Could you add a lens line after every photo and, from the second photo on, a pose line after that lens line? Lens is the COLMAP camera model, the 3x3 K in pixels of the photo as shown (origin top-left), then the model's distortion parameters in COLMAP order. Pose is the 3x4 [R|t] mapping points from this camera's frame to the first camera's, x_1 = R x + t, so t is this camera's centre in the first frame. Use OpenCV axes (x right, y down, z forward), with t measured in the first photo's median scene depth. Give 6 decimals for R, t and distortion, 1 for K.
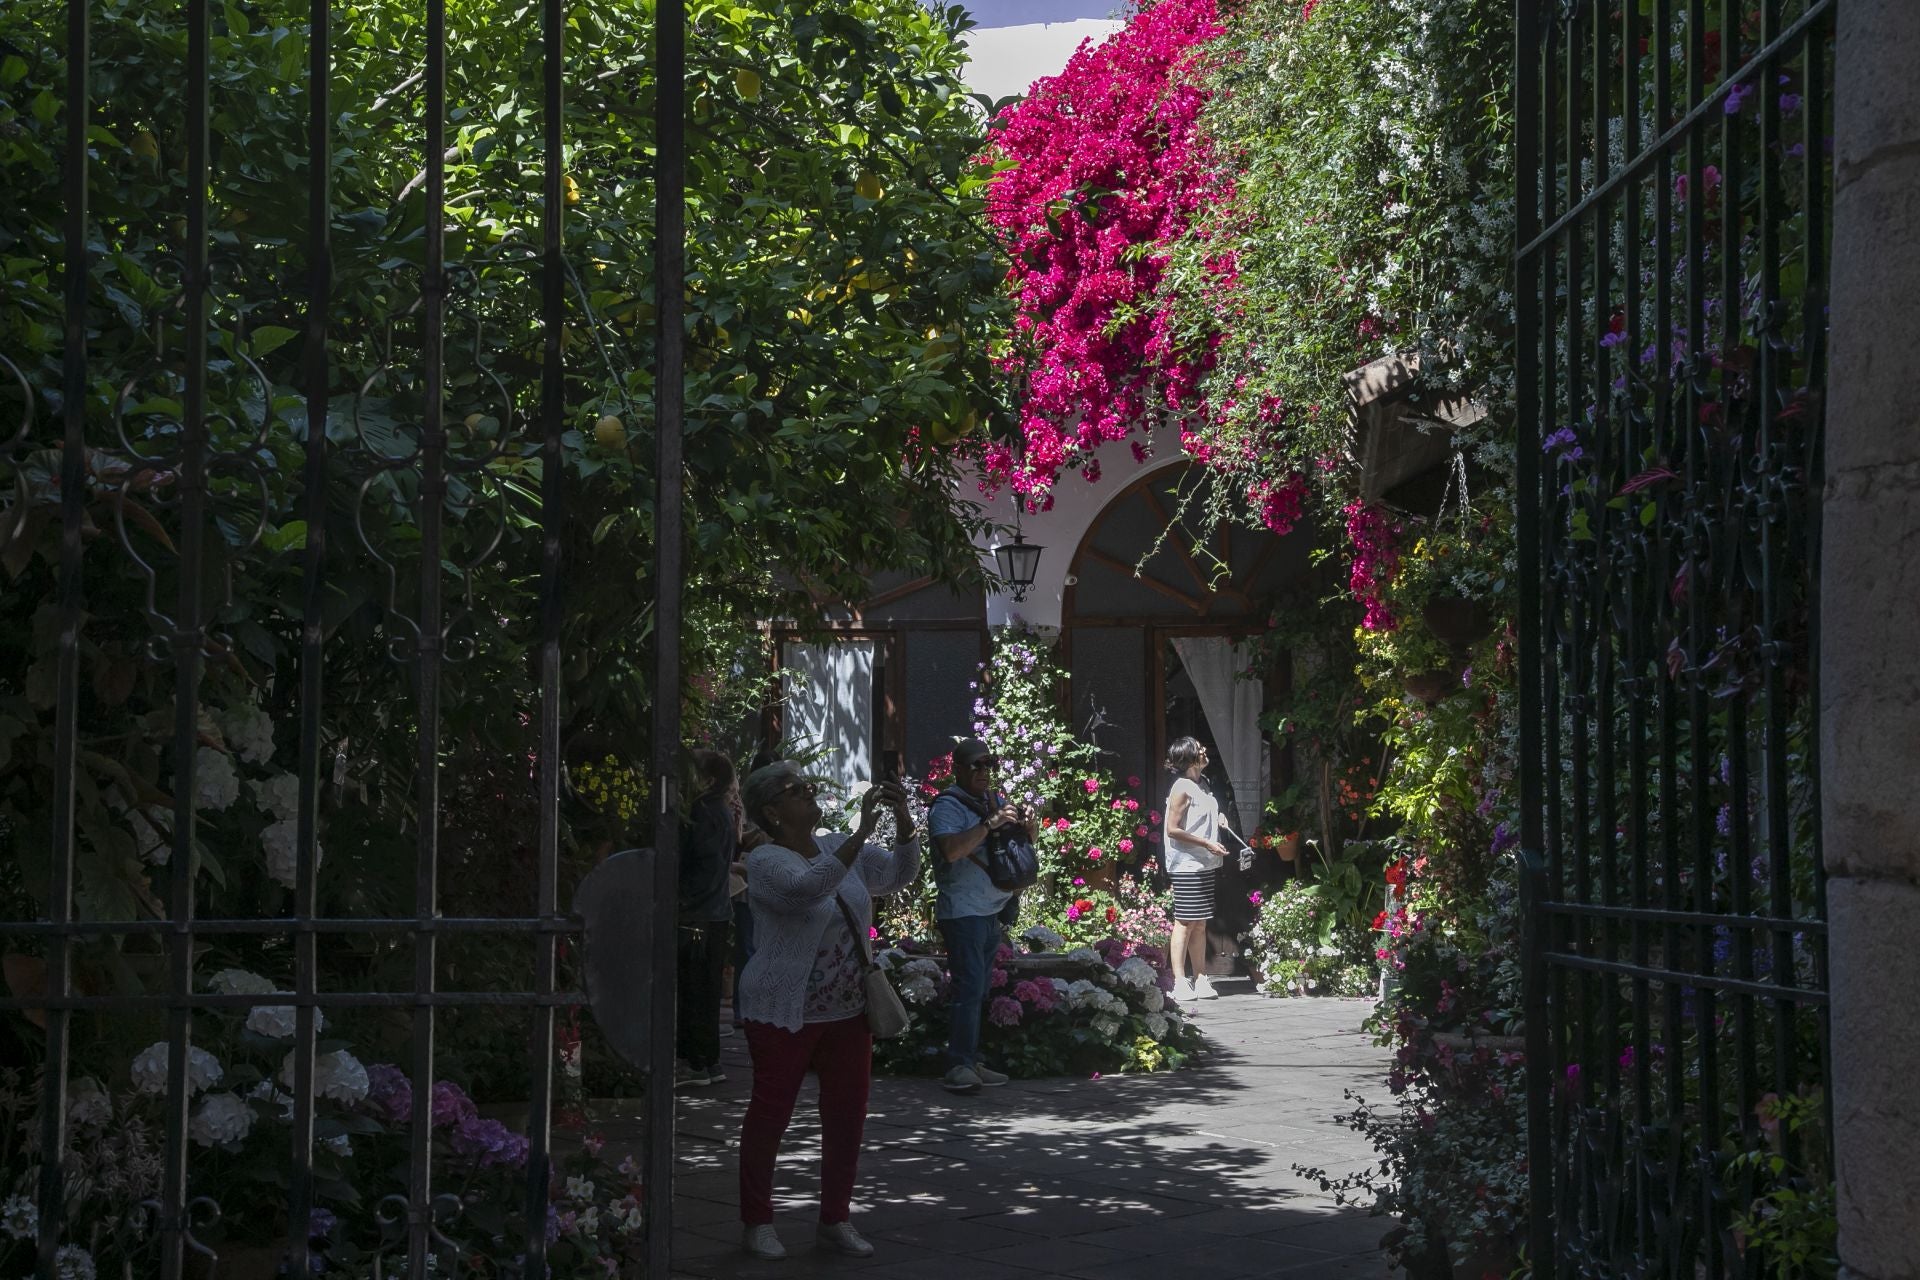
lens RADIAL K [[3201.9, 0, 923.8], [0, 3201.9, 645.1], [0, 0, 1]] dist [0.230858, 0.154285]
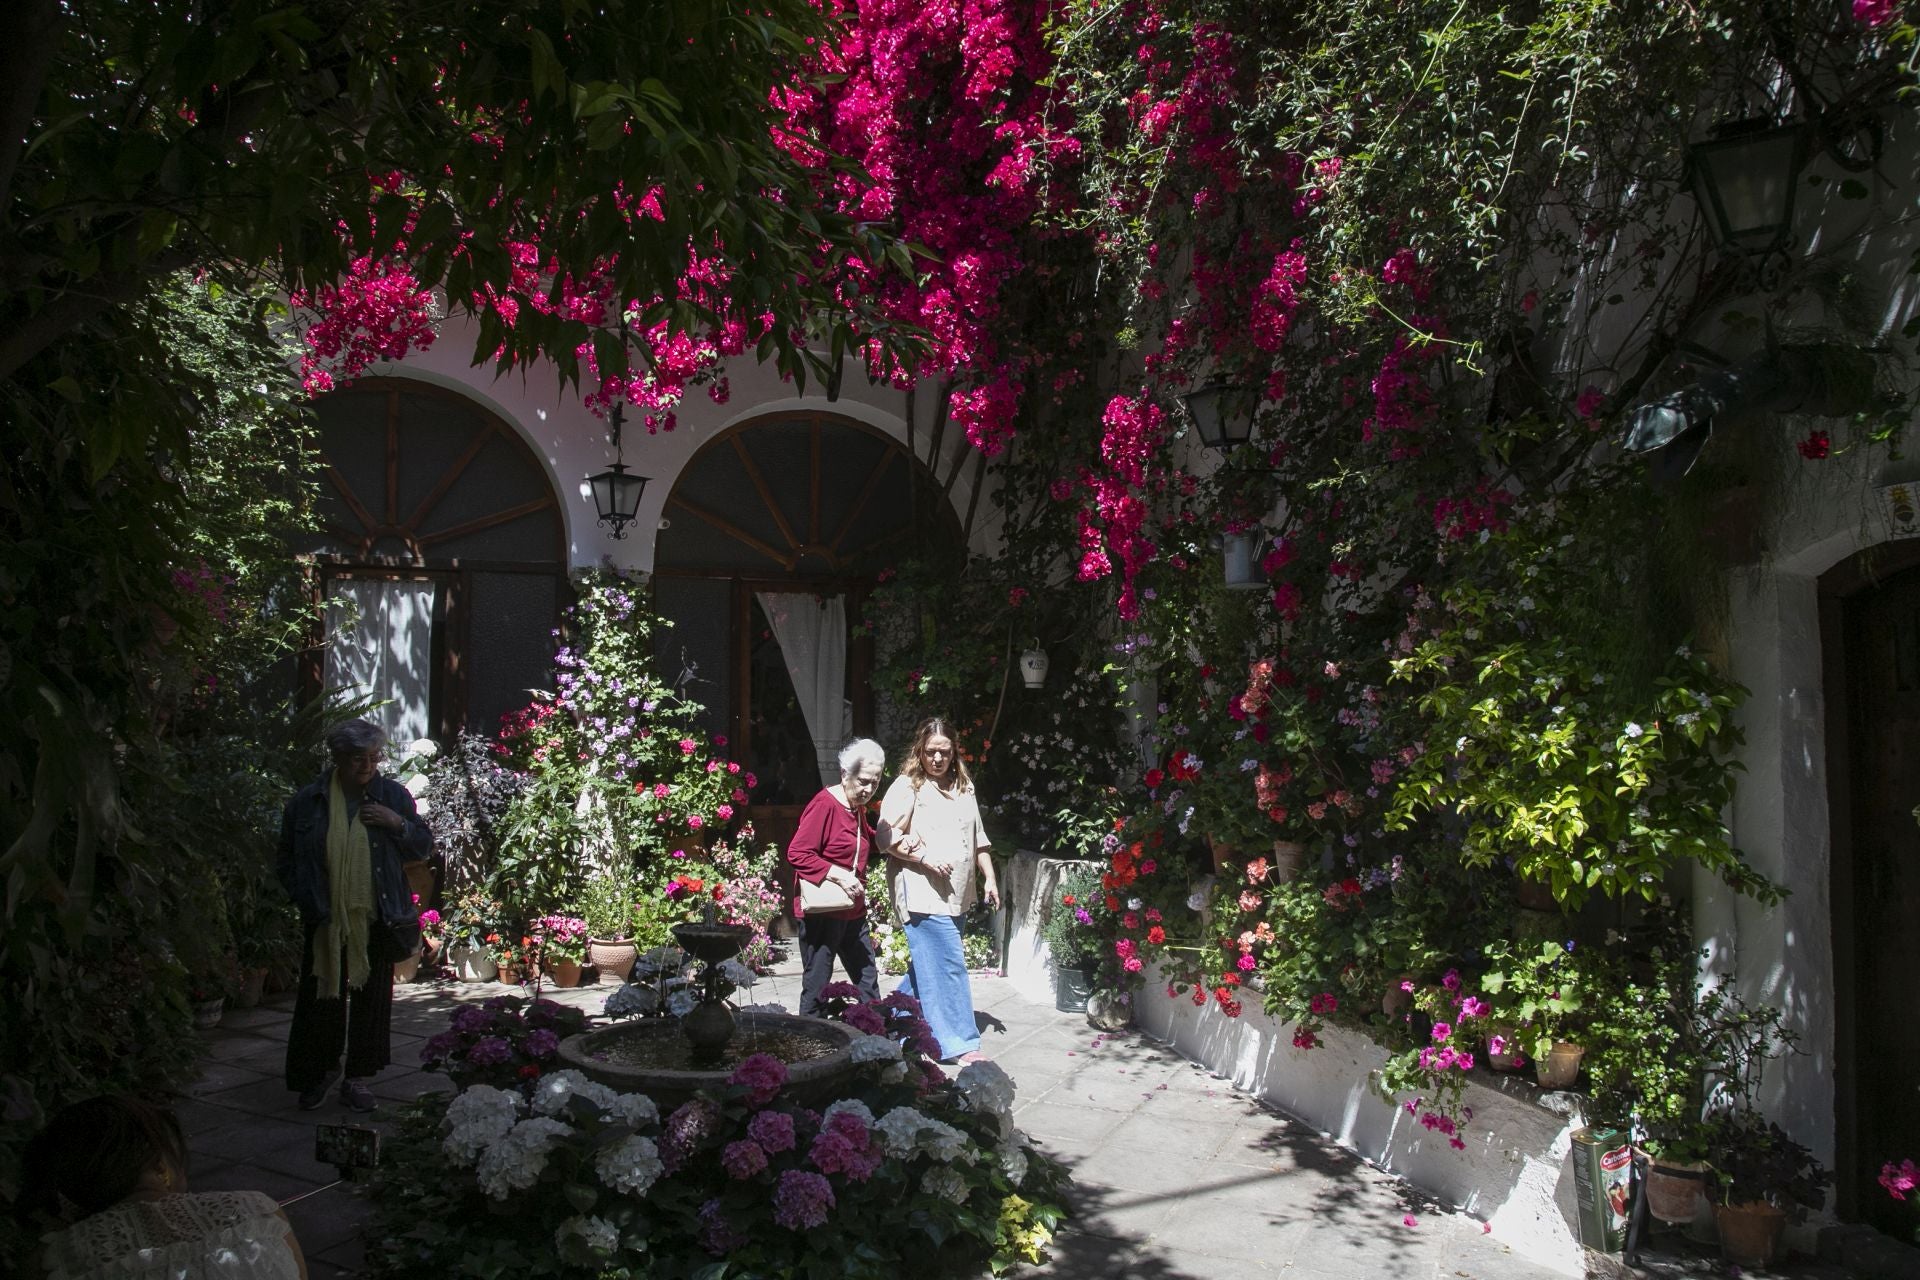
lens RADIAL K [[1332.8, 0, 960.0], [0, 1332.8, 660.1], [0, 0, 1]] dist [-0.120424, 0.072764]
pose [[0.908744, 0.027944, 0.416417, -0.035378], [-0.028852, 0.999575, -0.004115, 0.018722], [-0.416355, -0.008275, 0.909165, 0.628377]]
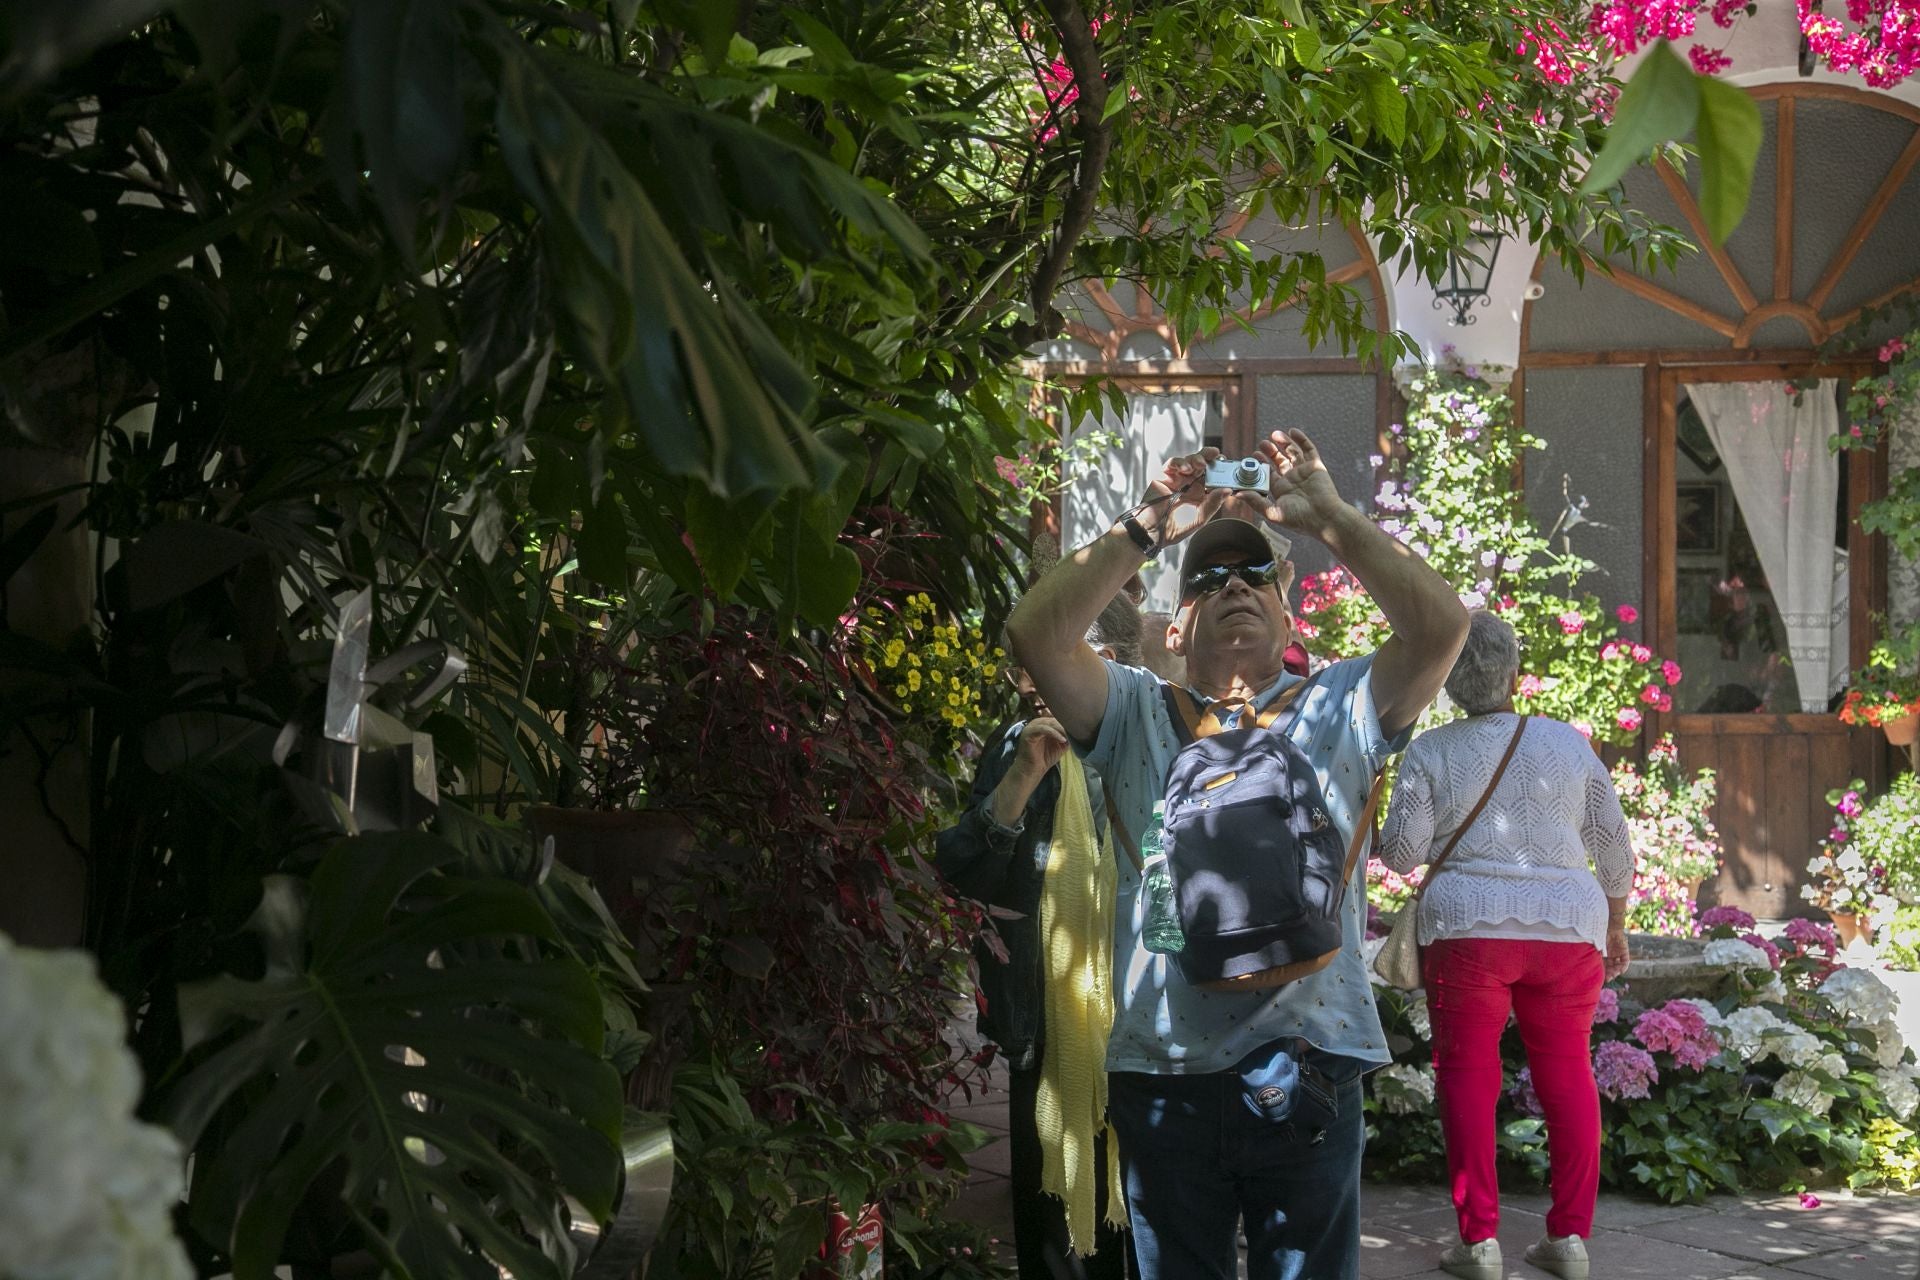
lens RADIAL K [[3201.9, 0, 923.8], [0, 3201.9, 645.1], [0, 0, 1]] dist [0.230858, 0.154285]
pose [[0.999918, 0.002883, -0.012475, -0.065904], [-0.002062, 0.997859, 0.065372, 0.007581], [0.012636, -0.065341, 0.997783, 0.374324]]
